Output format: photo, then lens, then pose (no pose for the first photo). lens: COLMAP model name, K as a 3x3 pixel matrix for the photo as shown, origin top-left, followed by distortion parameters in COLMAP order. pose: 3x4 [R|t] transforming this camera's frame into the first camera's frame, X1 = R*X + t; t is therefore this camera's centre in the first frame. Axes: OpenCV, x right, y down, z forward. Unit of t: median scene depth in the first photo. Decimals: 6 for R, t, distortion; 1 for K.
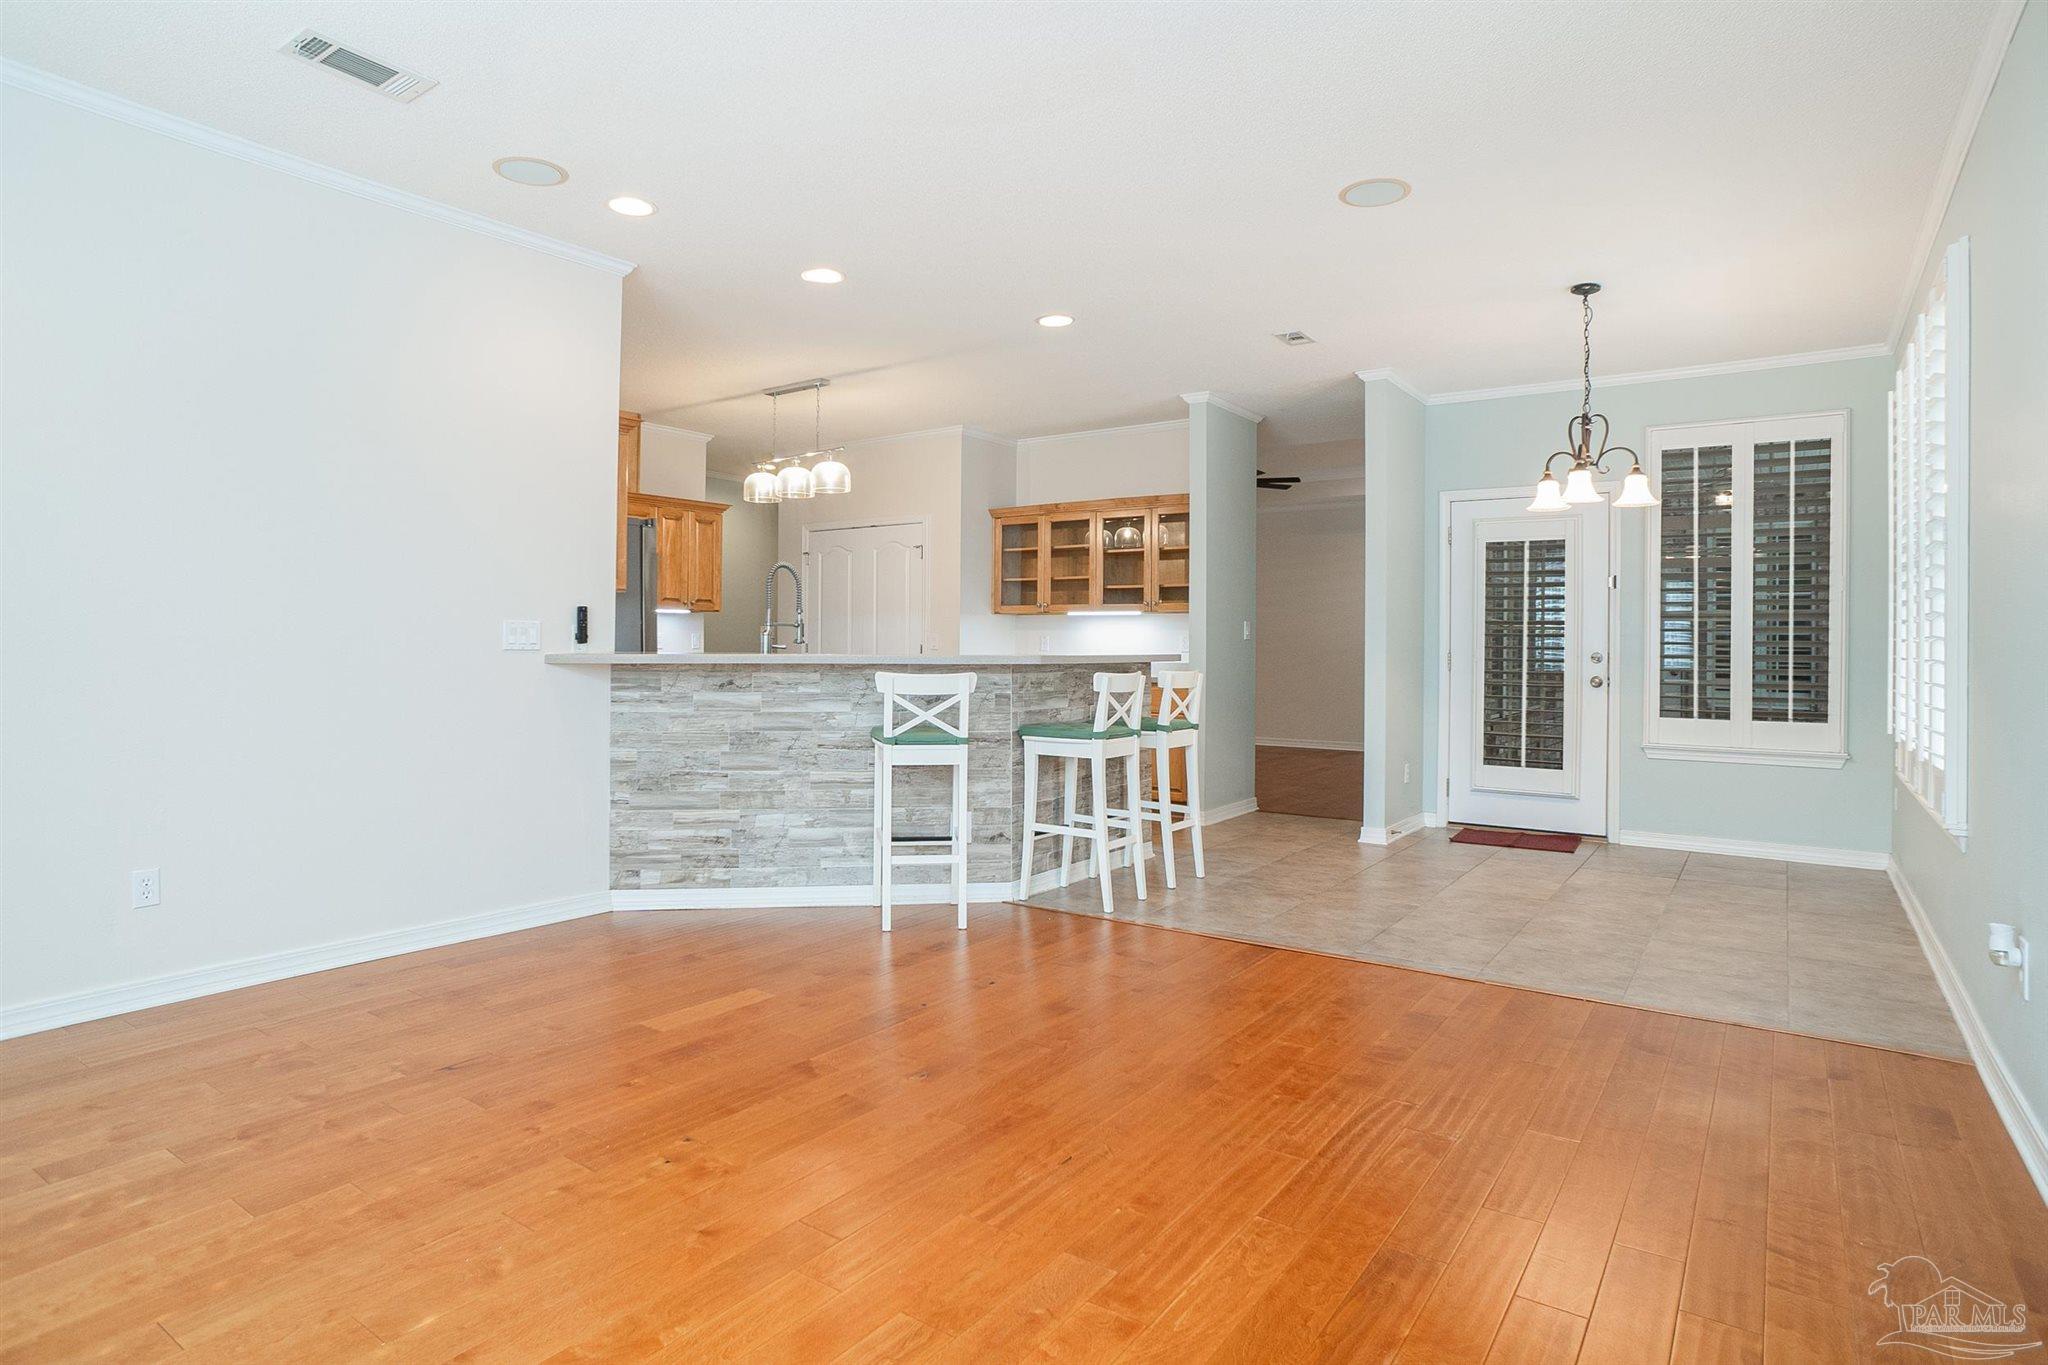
lens RADIAL K [[1131.3, 0, 1015.5], [0, 1131.3, 644.5], [0, 0, 1]] dist [-0.079291, 0.056458]
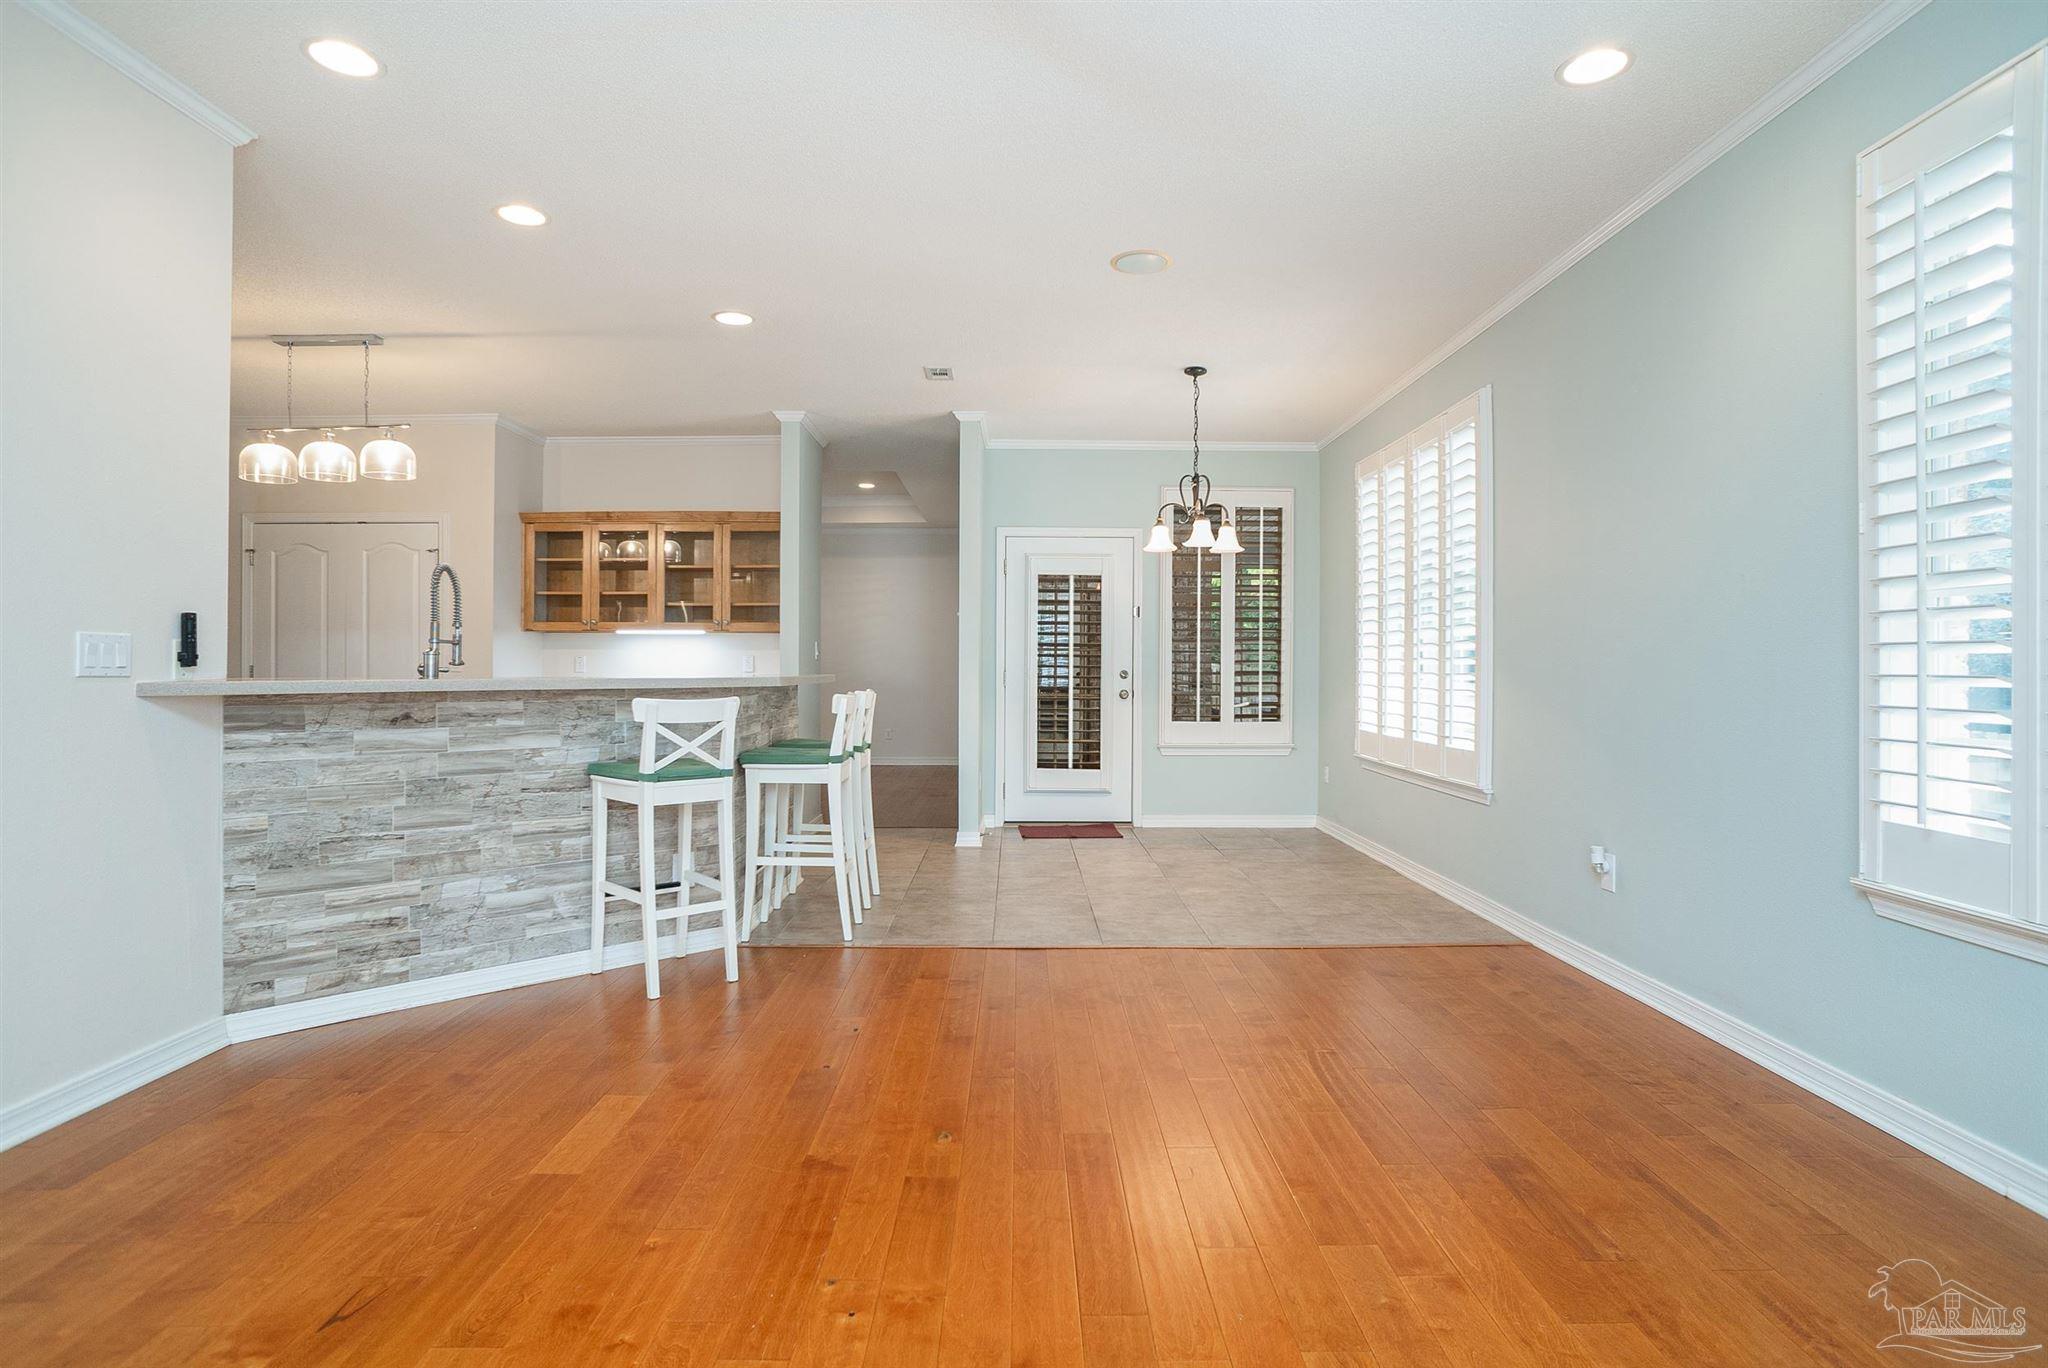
lens RADIAL K [[1079.5, 0, 1034.5], [0, 1079.5, 670.9], [0, 0, 1]] dist [-0.077456, 0.050535]
pose [[0.804049, -0.007420, 0.594517, -0.333471], [0.003613, 0.999965, 0.007594, -0.001158], [-0.594552, -0.003958, 0.804048, 0.159009]]
